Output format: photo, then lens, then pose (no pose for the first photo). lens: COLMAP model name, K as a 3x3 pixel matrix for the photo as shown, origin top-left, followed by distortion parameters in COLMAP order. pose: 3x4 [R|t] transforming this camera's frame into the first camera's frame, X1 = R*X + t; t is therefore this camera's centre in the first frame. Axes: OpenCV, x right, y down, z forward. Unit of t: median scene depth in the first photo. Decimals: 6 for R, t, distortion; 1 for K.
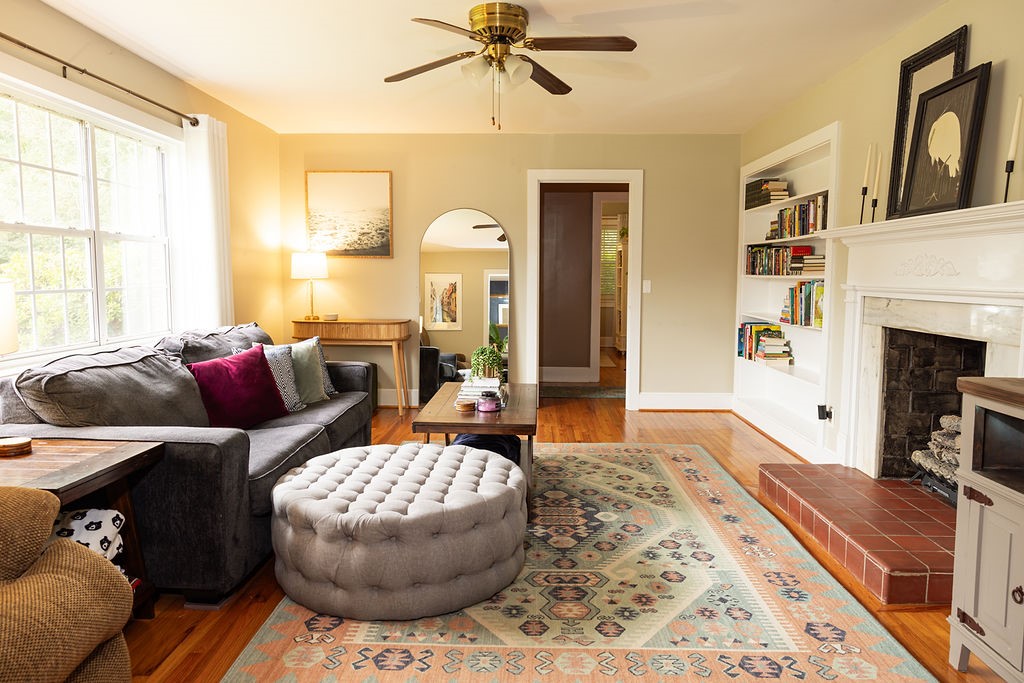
lens RADIAL K [[694.6, 0, 510.1], [0, 694.6, 339.5], [0, 0, 1]] dist [0.002289, -0.001329]
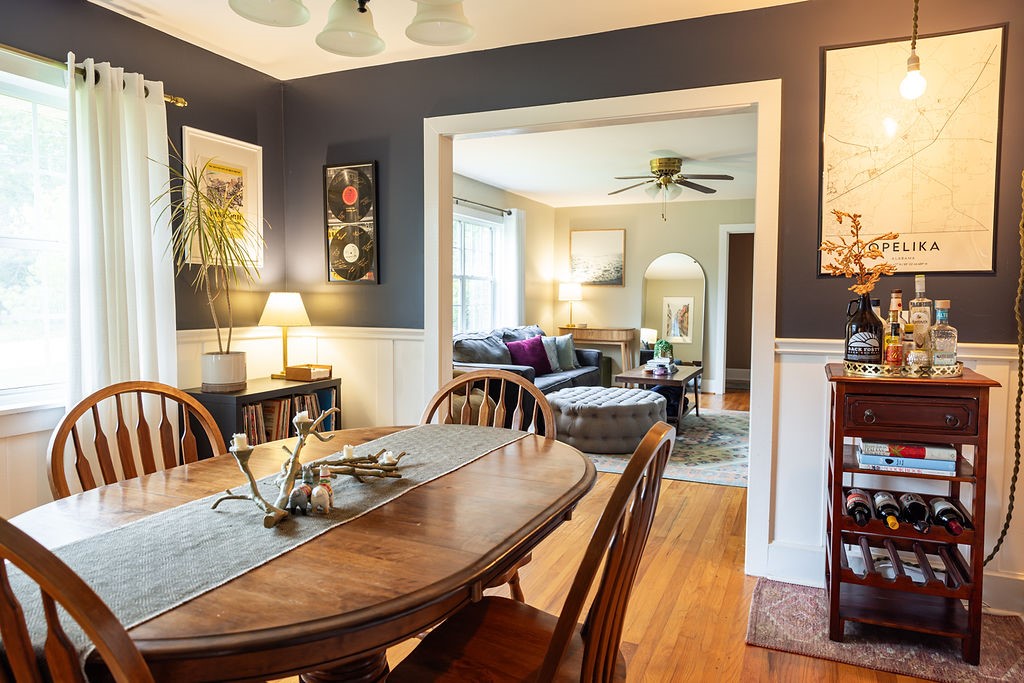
lens RADIAL K [[694.6, 0, 510.1], [0, 694.6, 339.5], [0, 0, 1]] dist [0.002289, -0.001329]
pose [[0.928023, 0.024750, -0.371699, 0.223684], [-0.037044, 0.998976, -0.025972, 0.060370], [0.370676, 0.037872, 0.927990, -0.654422]]
